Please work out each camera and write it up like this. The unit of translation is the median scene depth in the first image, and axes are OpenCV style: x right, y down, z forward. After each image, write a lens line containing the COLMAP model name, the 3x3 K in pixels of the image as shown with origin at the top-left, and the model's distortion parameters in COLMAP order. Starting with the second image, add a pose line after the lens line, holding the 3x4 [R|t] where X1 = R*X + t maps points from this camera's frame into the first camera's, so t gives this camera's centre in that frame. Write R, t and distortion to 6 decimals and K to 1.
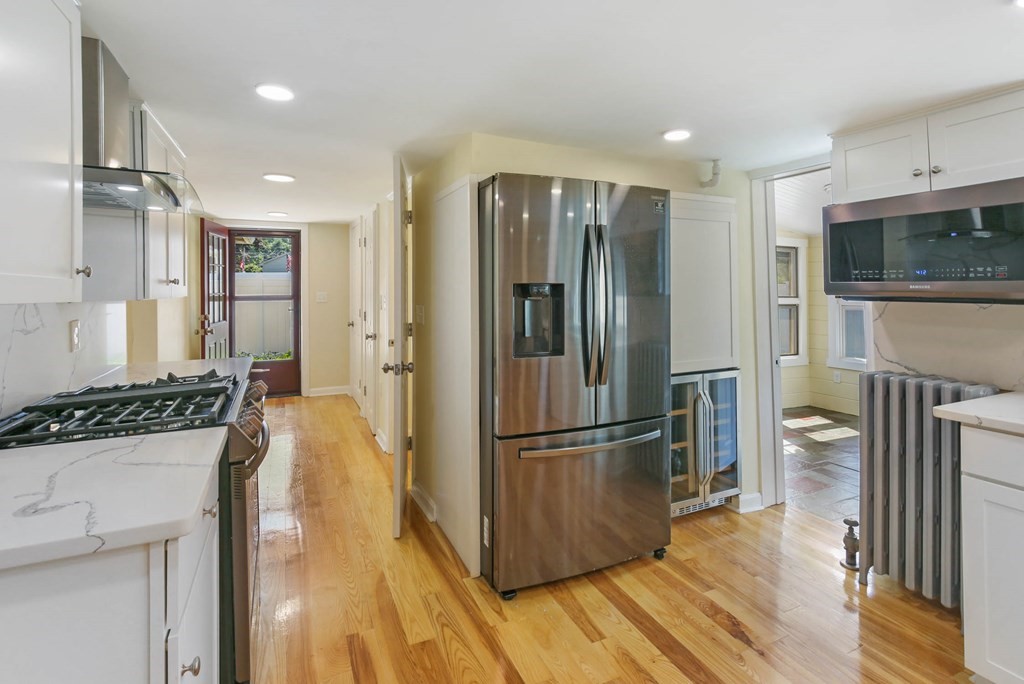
lens RADIAL K [[493.9, 0, 530.9], [0, 493.9, 275.9], [0, 0, 1]] dist [-0.010450, 0.001465]
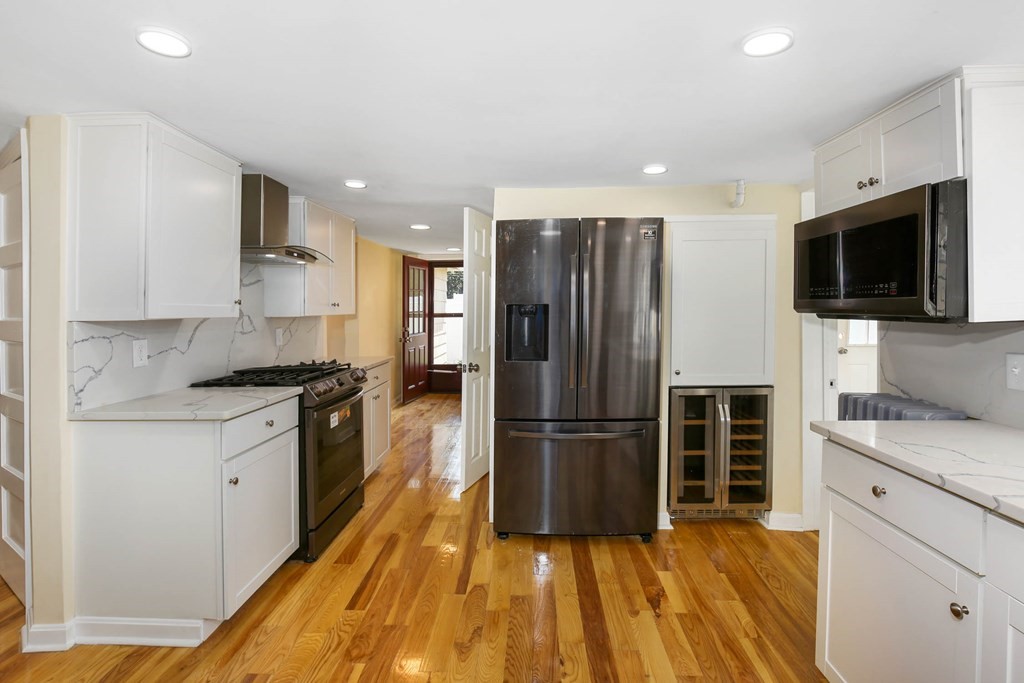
lens RADIAL K [[493.9, 0, 520.1], [0, 493.9, 301.0], [0, 0, 1]] dist [-0.010450, 0.001465]
pose [[0.892042, -0.012459, -0.451781, 0.450926], [0.019917, 0.999733, 0.011755, -0.005987], [0.451514, -0.019484, 0.892051, -0.121934]]
